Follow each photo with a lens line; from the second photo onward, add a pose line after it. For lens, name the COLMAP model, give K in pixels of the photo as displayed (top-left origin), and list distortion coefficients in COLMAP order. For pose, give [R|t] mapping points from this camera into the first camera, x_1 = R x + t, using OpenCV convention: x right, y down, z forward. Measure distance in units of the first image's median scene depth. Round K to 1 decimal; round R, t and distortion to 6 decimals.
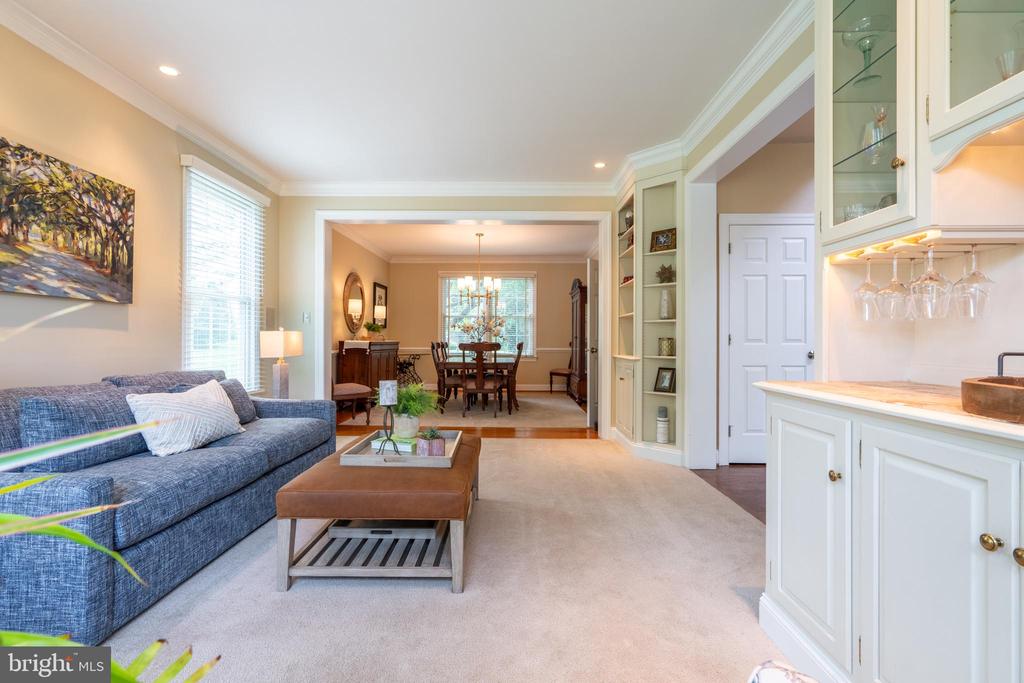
lens RADIAL K [[462.4, 0, 507.1], [0, 462.4, 338.0], [0, 0, 1]] dist [-0.006165, 0.003093]
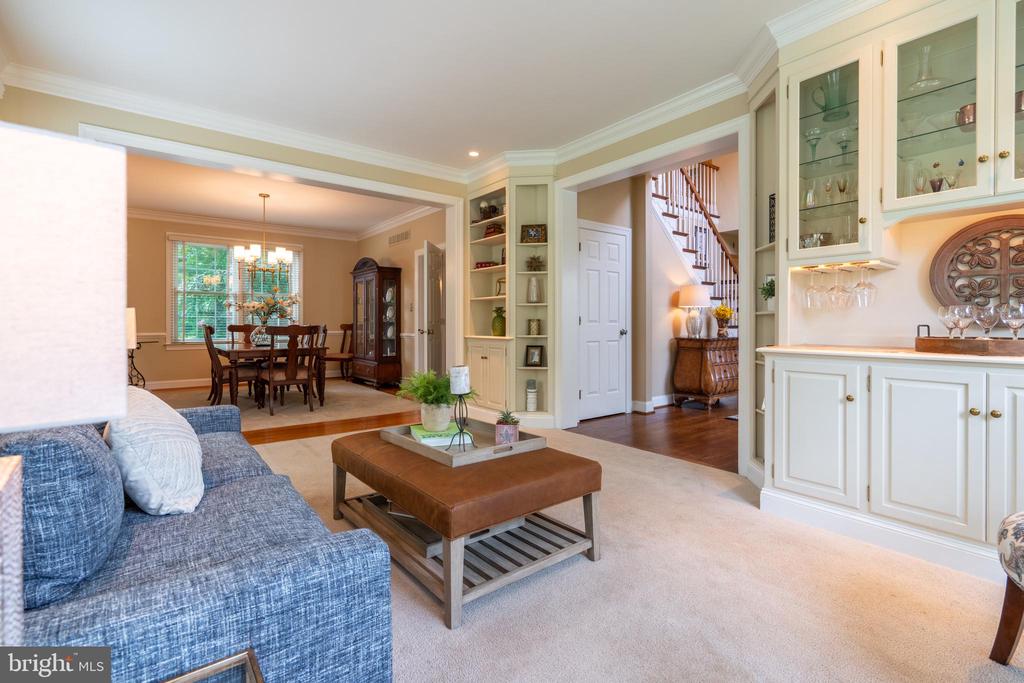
lens RADIAL K [[462.4, 0, 510.3], [0, 462.4, 326.8], [0, 0, 1]] dist [-0.006165, 0.003093]
pose [[0.783828, -0.009488, 0.620906, -0.590652], [0.001372, 0.999907, 0.013548, 0.003812], [-0.620977, -0.009768, 0.783768, 0.196702]]
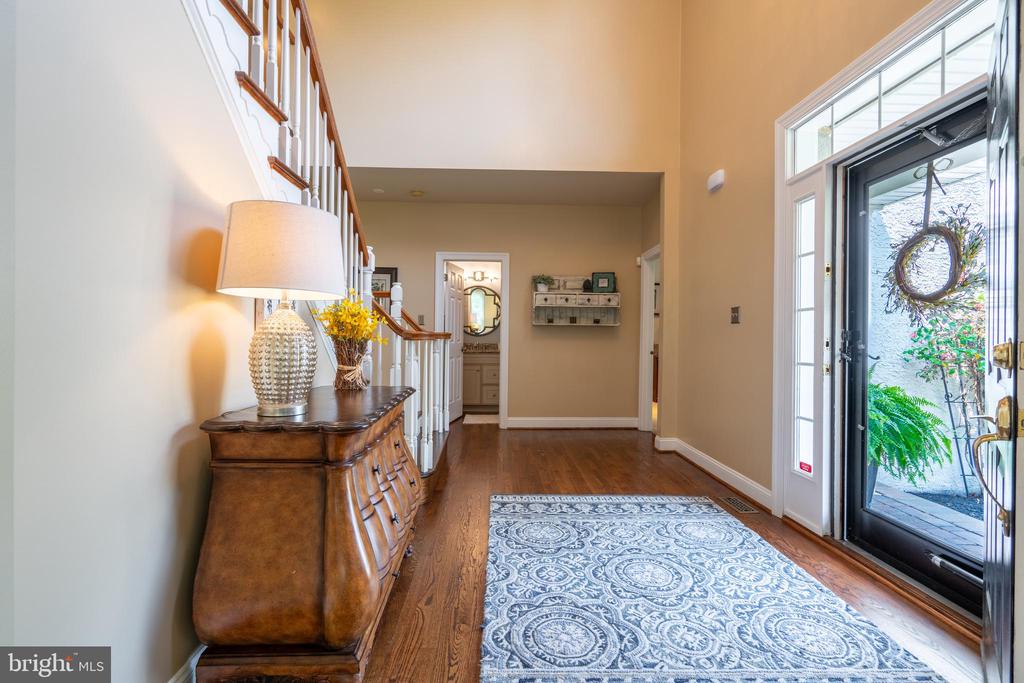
lens RADIAL K [[462.4, 0, 506.2], [0, 462.4, 336.3], [0, 0, 1]] dist [-0.006165, 0.003093]
pose [[-0.042220, -0.005836, 0.999091, 0.754058], [-0.012089, 0.999913, 0.005330, -0.014436], [-0.999035, -0.011853, -0.042287, 1.047671]]
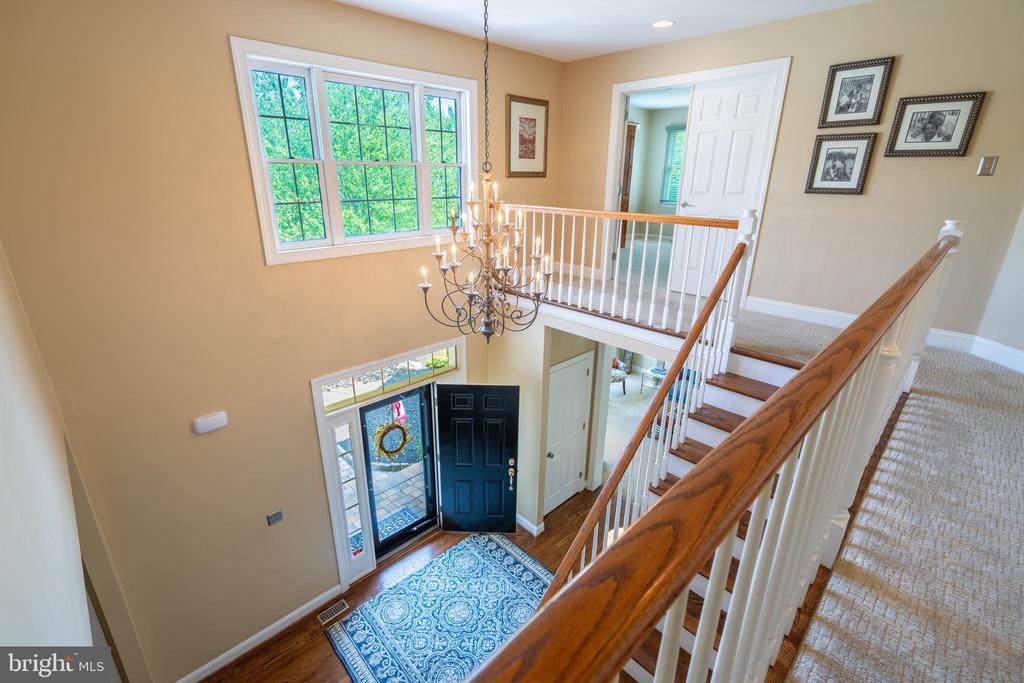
lens RADIAL K [[462.4, 0, 503.7], [0, 462.4, 336.9], [0, 0, 1]] dist [-0.006165, 0.003093]
pose [[-0.712704, 0.230260, -0.662596, 2.232715], [-0.002861, 0.943627, 0.330999, -1.090132], [0.701459, 0.237800, -0.671867, 1.755482]]
